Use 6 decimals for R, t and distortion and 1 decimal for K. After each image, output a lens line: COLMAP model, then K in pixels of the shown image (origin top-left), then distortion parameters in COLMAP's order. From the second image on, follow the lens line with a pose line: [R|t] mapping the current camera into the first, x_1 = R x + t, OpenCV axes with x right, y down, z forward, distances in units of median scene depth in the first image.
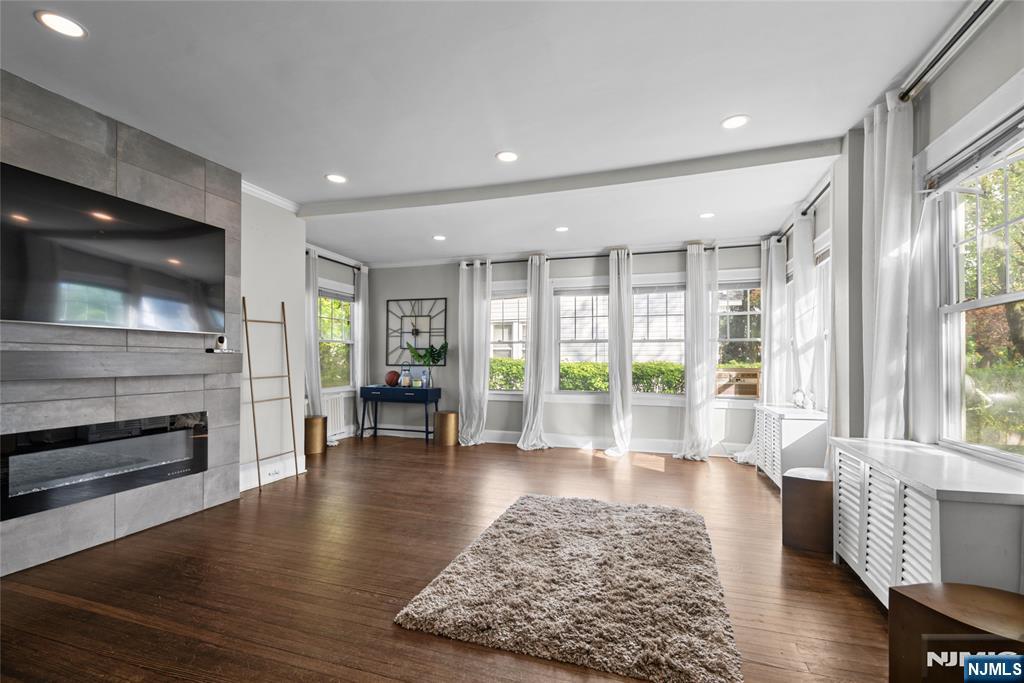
lens RADIAL K [[482.7, 0, 493.0], [0, 482.7, 356.4], [0, 0, 1]] dist [-0.005690, -0.000028]
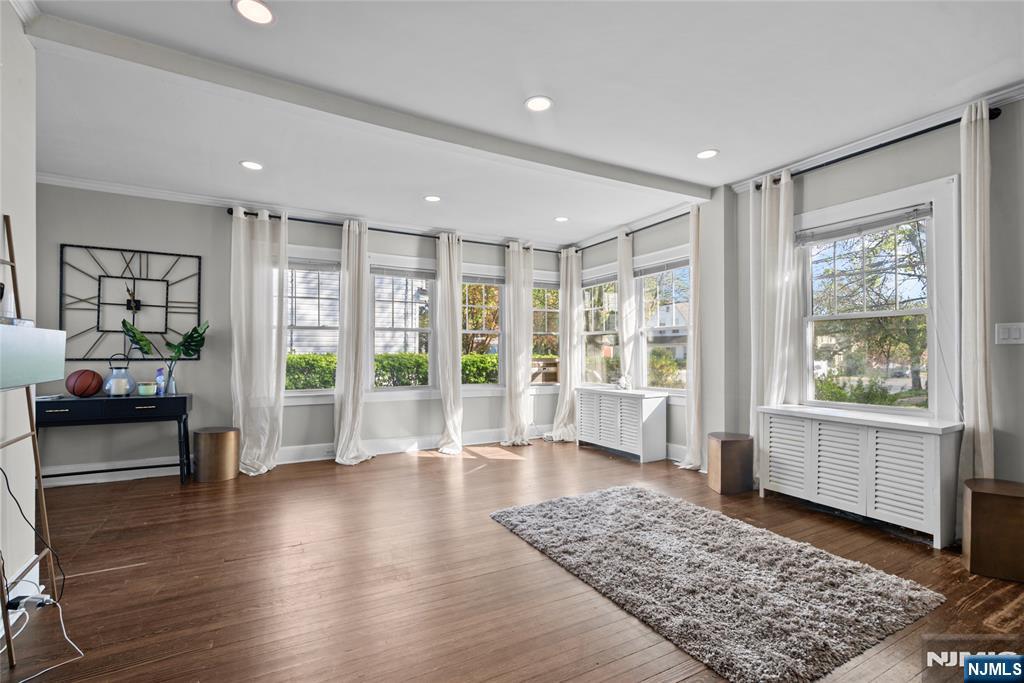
lens RADIAL K [[482.7, 0, 512.8], [0, 482.7, 348.5], [0, 0, 1]] dist [-0.005690, -0.000028]
pose [[0.653159, 0.004921, 0.757205, -0.345701], [-0.005140, 0.999985, -0.002066, 0.003841], [-0.757203, -0.002543, 0.653174, 0.274263]]
